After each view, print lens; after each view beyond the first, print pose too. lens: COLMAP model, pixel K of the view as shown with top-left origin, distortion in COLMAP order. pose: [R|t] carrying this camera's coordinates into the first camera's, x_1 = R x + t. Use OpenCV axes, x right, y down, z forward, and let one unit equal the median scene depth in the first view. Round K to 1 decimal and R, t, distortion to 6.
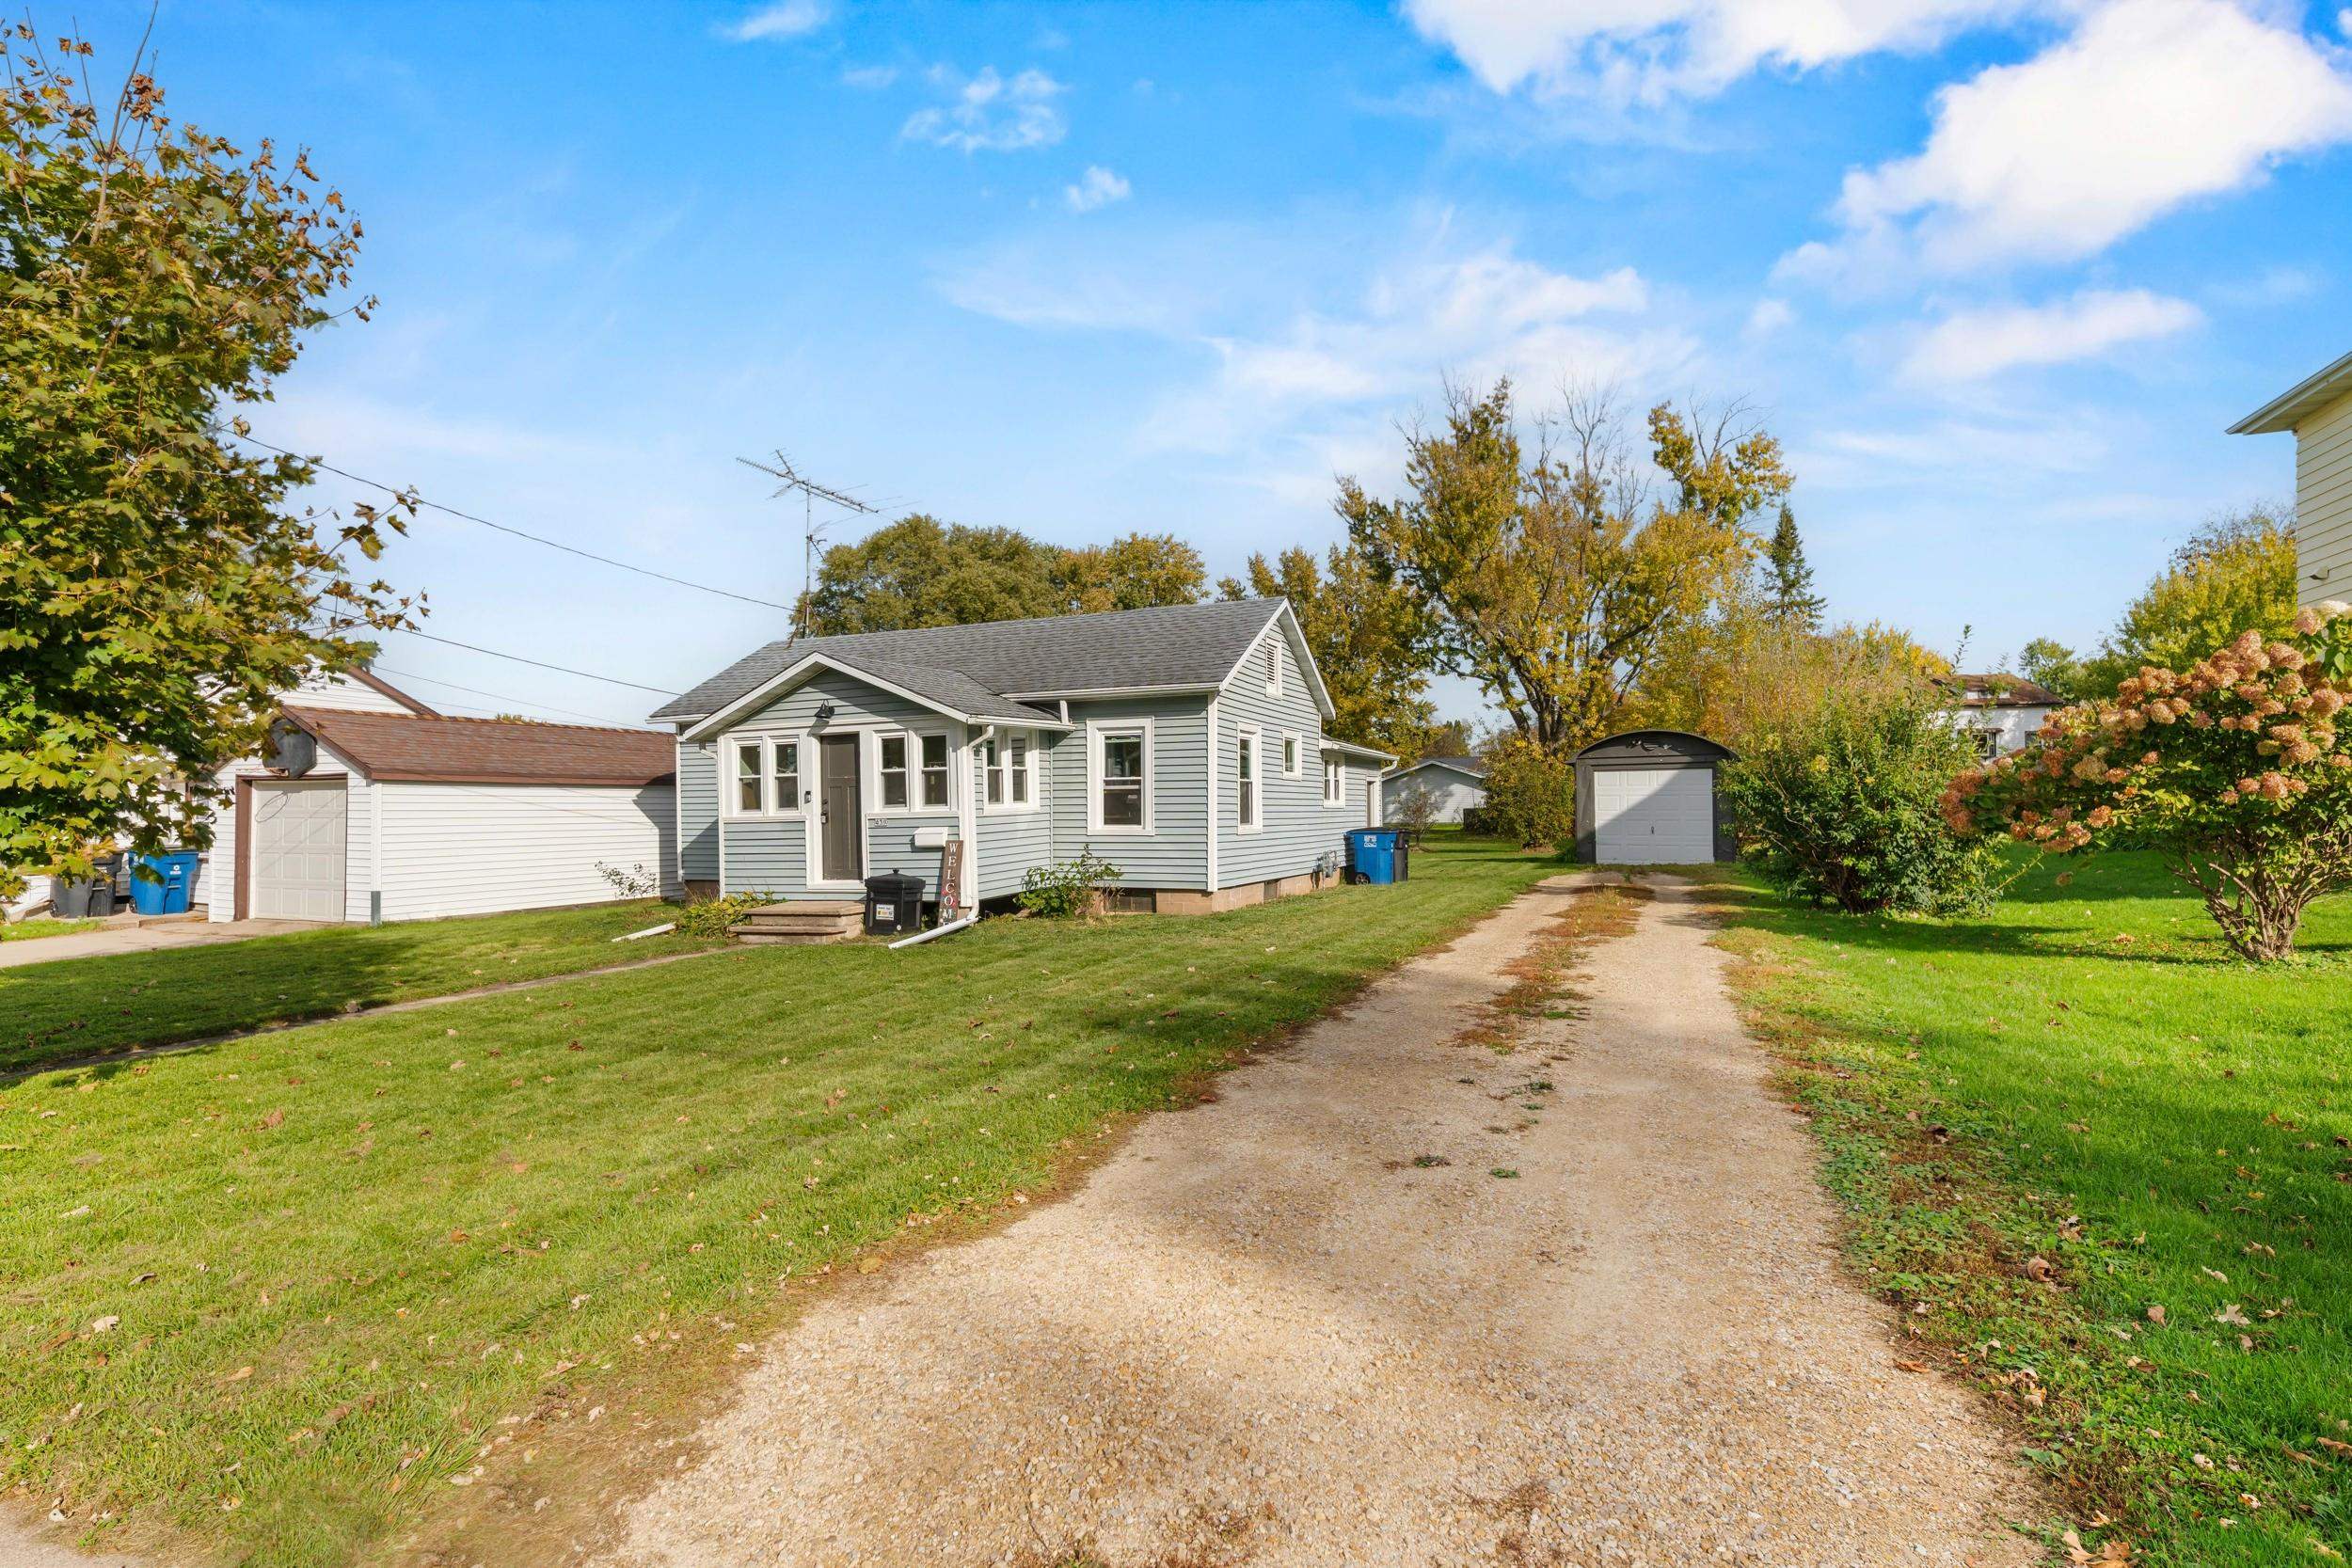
lens RADIAL K [[1180.2, 0, 1171.9], [0, 1180.2, 811.6], [0, 0, 1]] dist [0.001573, -0.000013]
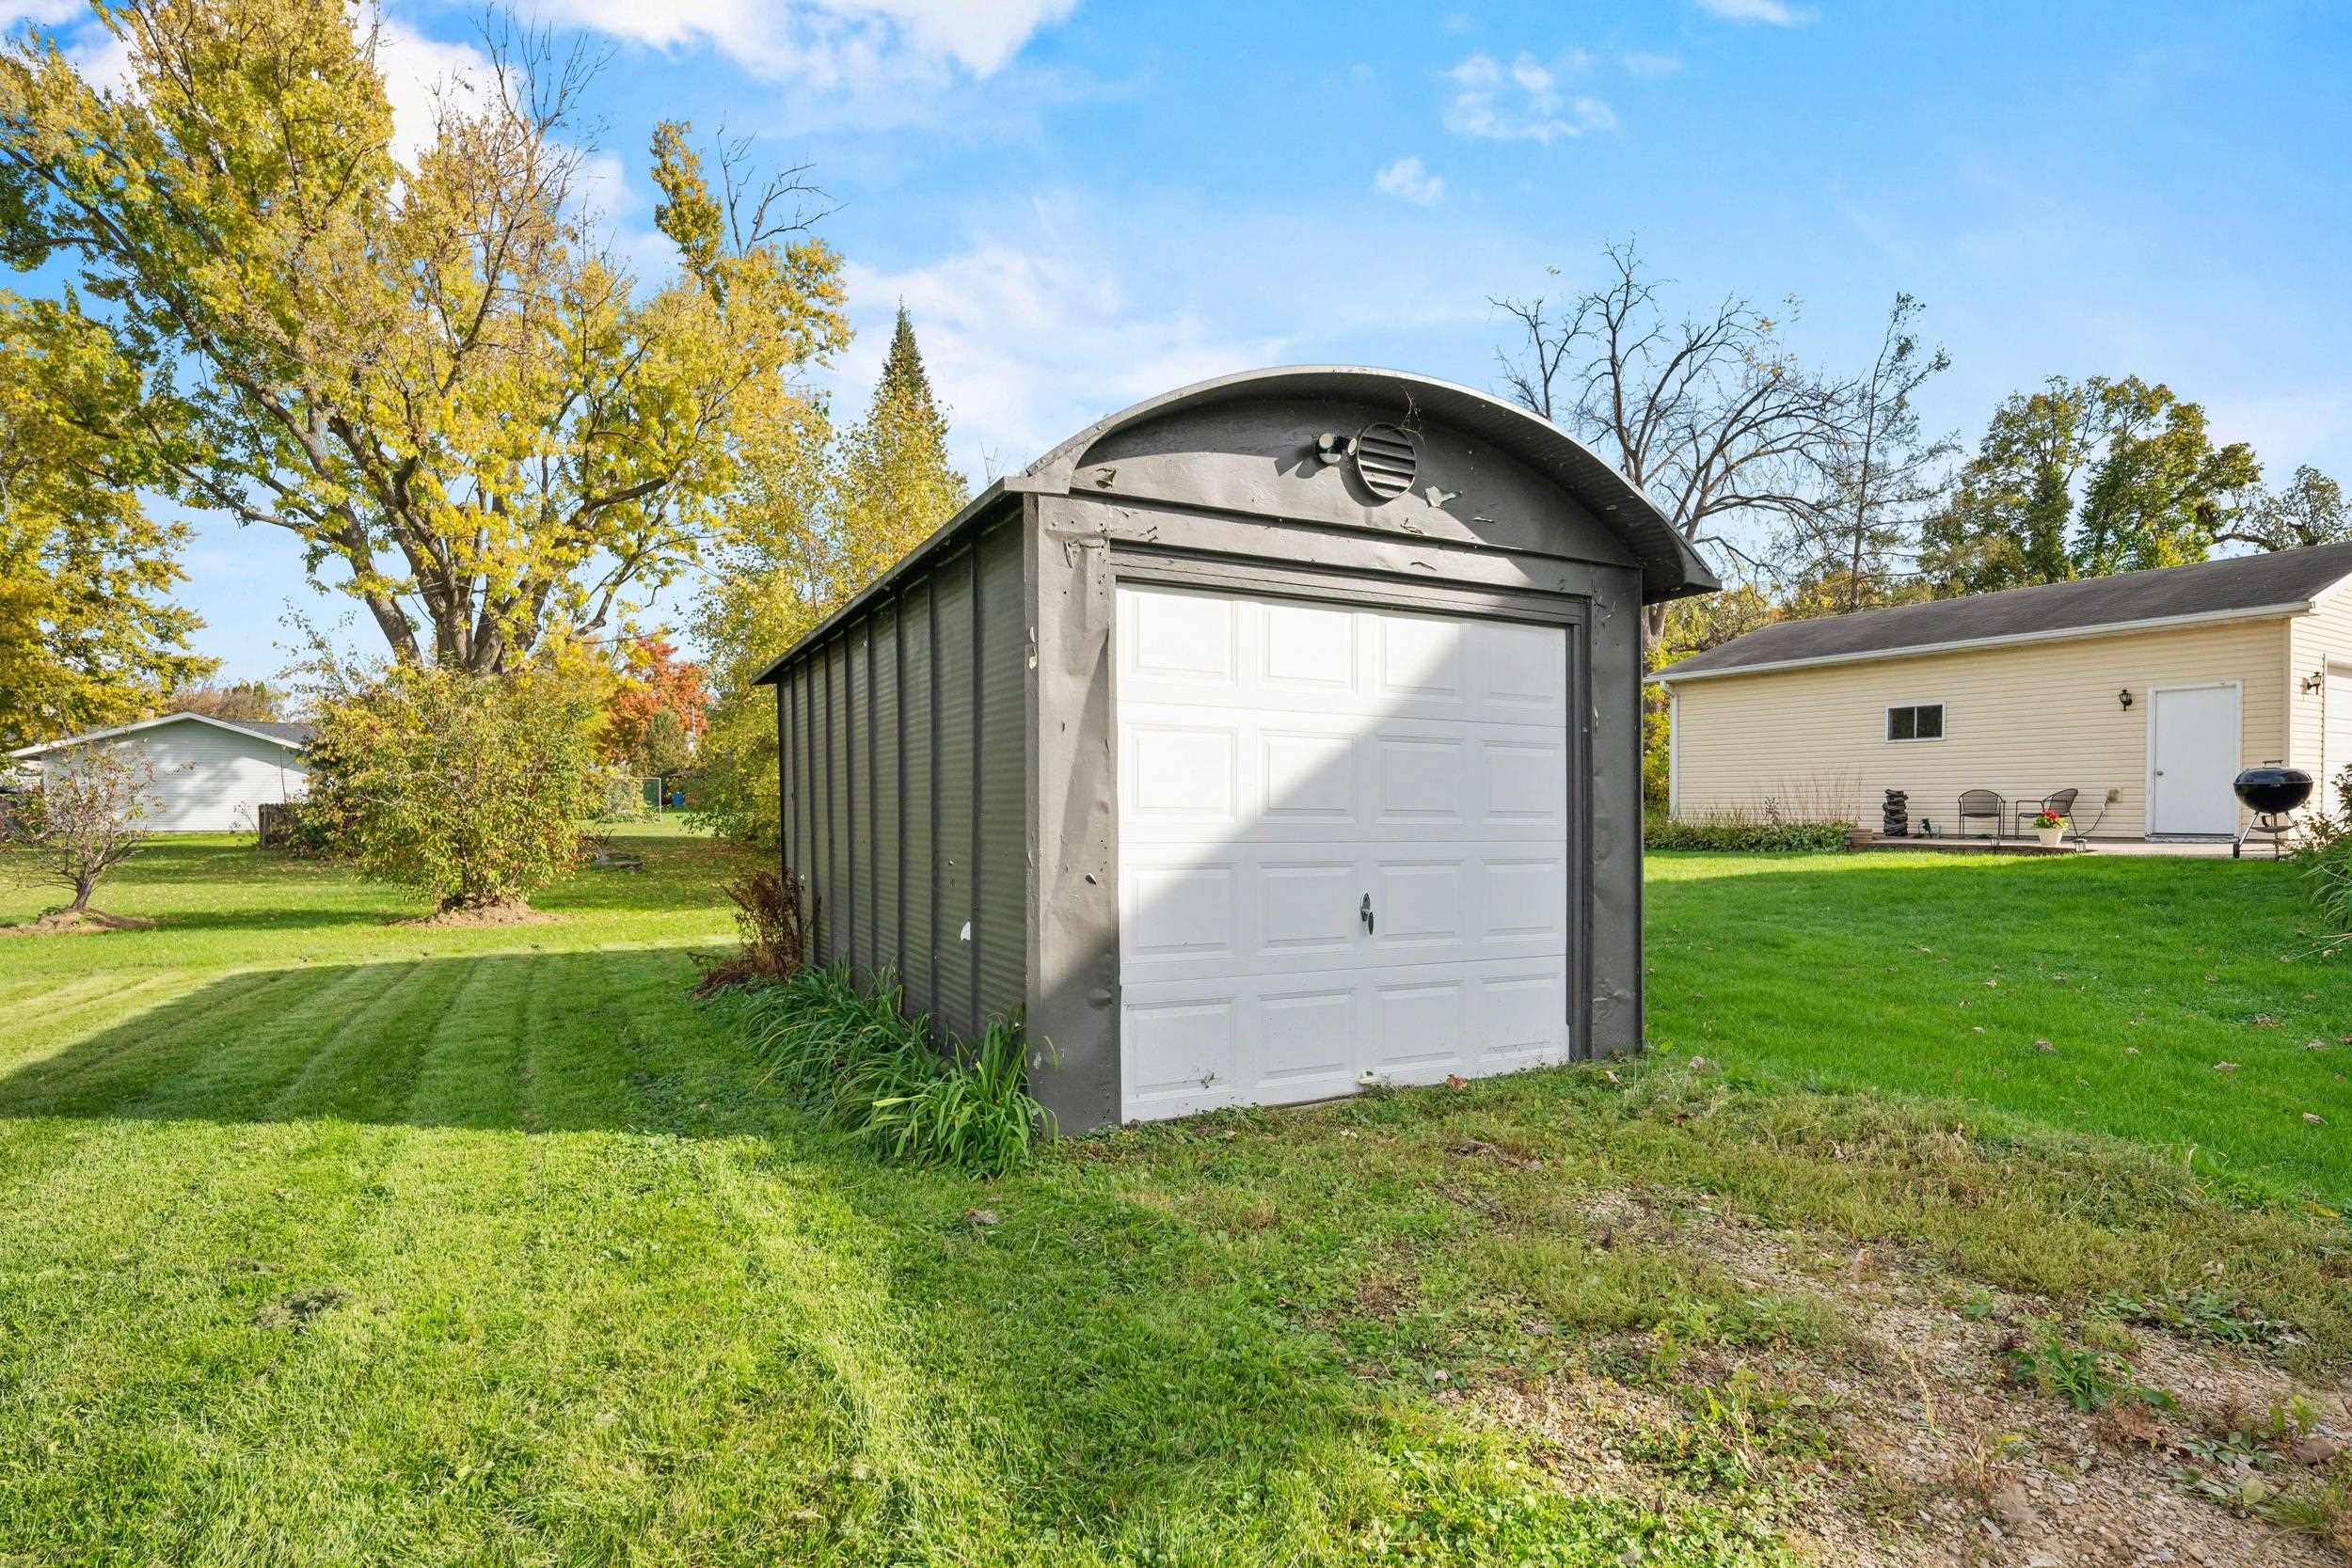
lens RADIAL K [[1145.8, 0, 1166.4], [0, 1145.8, 825.4], [0, 0, 1]] dist [-0.001382, -0.000393]
pose [[0.617886, 0.000206, 0.786267, 0.117062], [-0.008280, 0.999946, 0.006245, 0.000312], [-0.786224, -0.010369, 0.617855, 0.449905]]
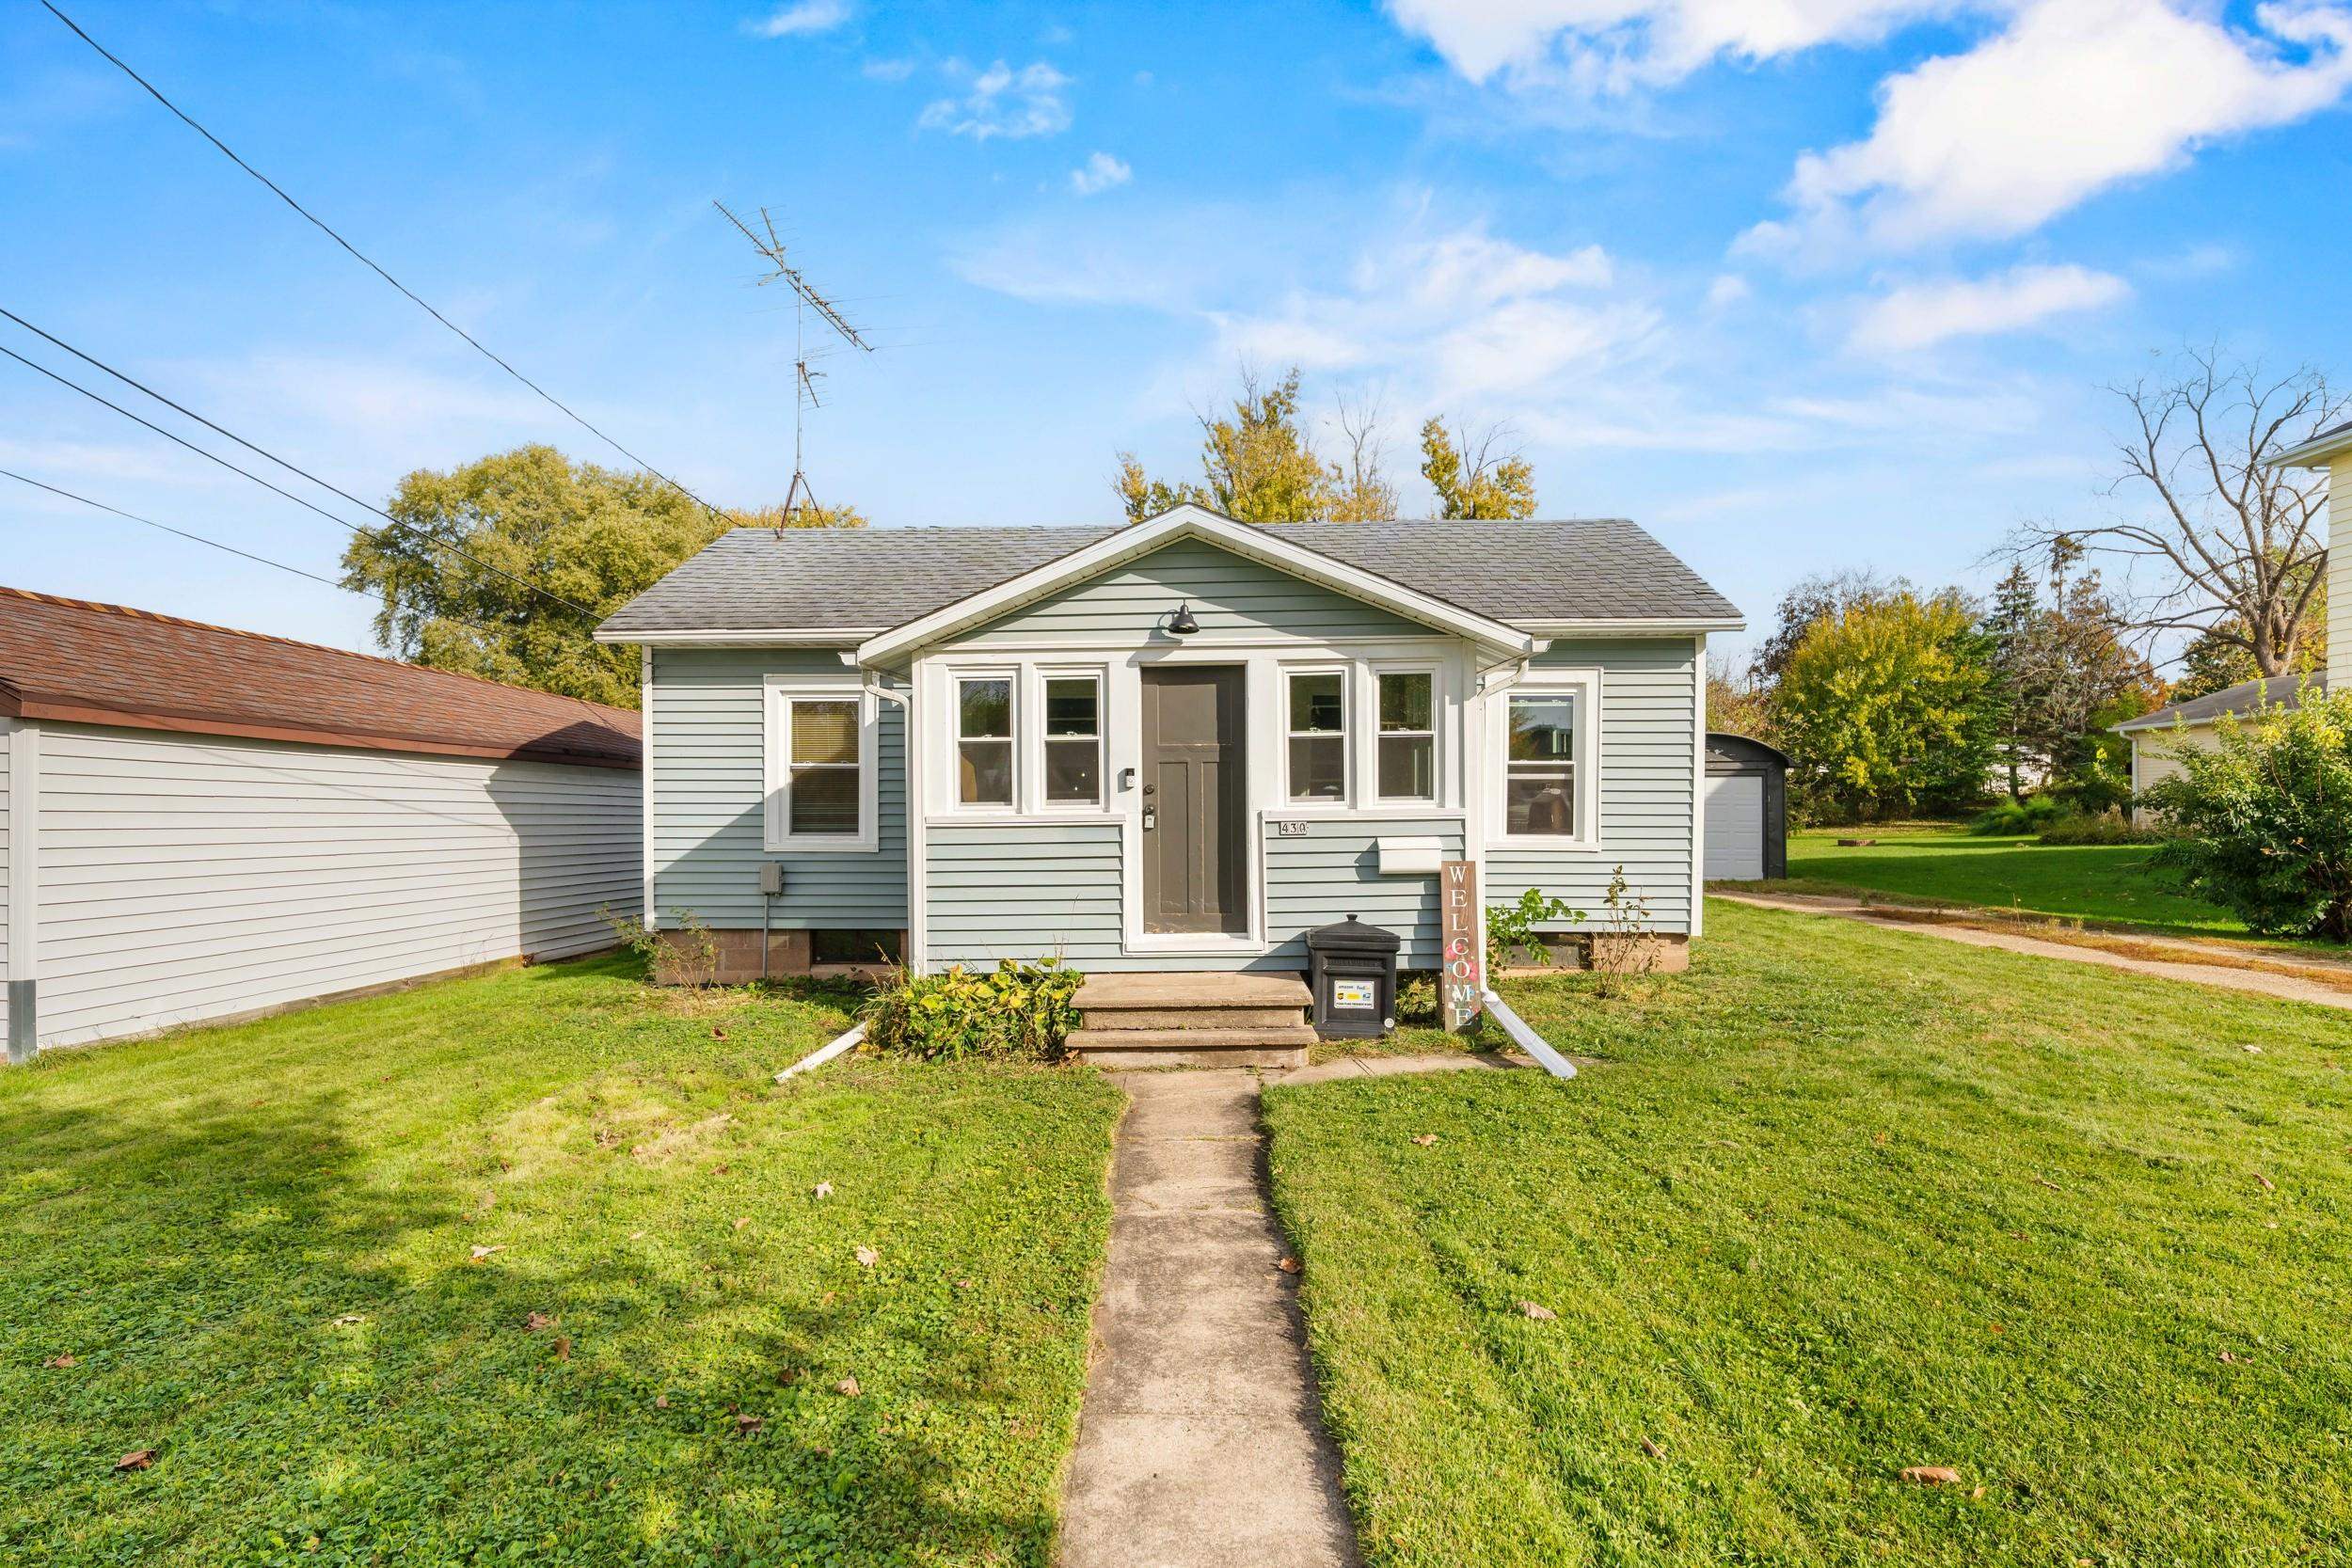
lens RADIAL K [[1175.8, 0, 1176.4], [0, 1175.8, 816.0], [0, 0, 1]] dist [-0.002345, 0.007304]
pose [[0.931685, 0.011416, 0.363087, -0.147763], [-0.009634, 0.999931, -0.006720, 0.002277], [-0.363138, 0.002763, 0.931731, 0.151938]]
